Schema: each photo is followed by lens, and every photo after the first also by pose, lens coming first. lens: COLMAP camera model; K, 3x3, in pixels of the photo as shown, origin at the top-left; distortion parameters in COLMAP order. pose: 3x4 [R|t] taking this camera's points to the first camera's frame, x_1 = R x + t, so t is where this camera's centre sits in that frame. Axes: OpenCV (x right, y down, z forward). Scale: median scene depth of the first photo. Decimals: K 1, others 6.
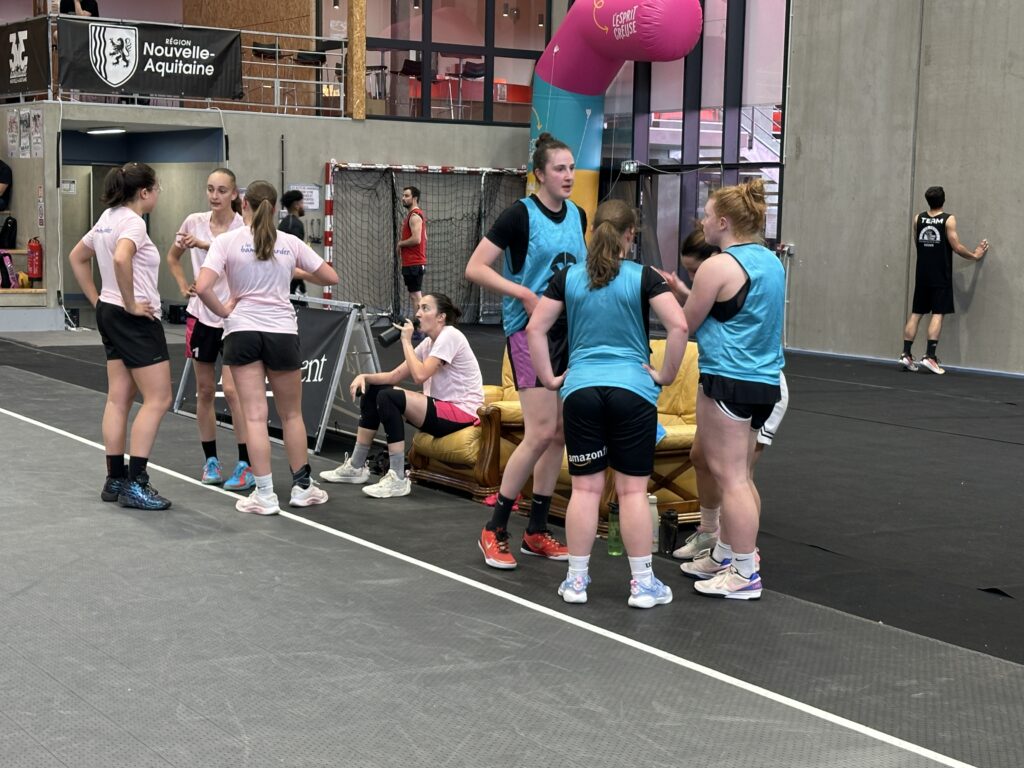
lens RADIAL K [[1793.2, 0, 515.2], [0, 1793.2, 383.8], [0, 0, 1]] dist [0.170097, 0.000000]
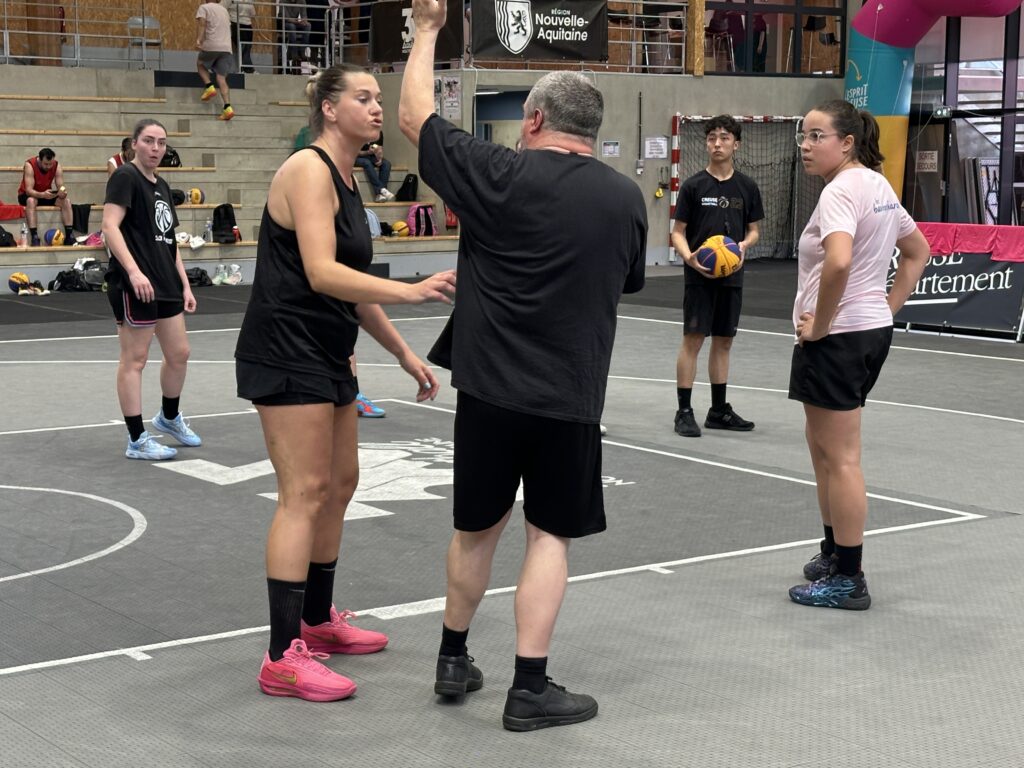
lens RADIAL K [[1992.6, 0, 504.2], [0, 1992.6, 382.7], [0, 0, 1]] dist [0.201717, 0.000000]
pose [[0.996879, -0.029591, 0.073193, -0.309262], [0.028262, 0.999418, 0.019121, 0.015264], [-0.073716, -0.016992, 0.997134, -0.229275]]
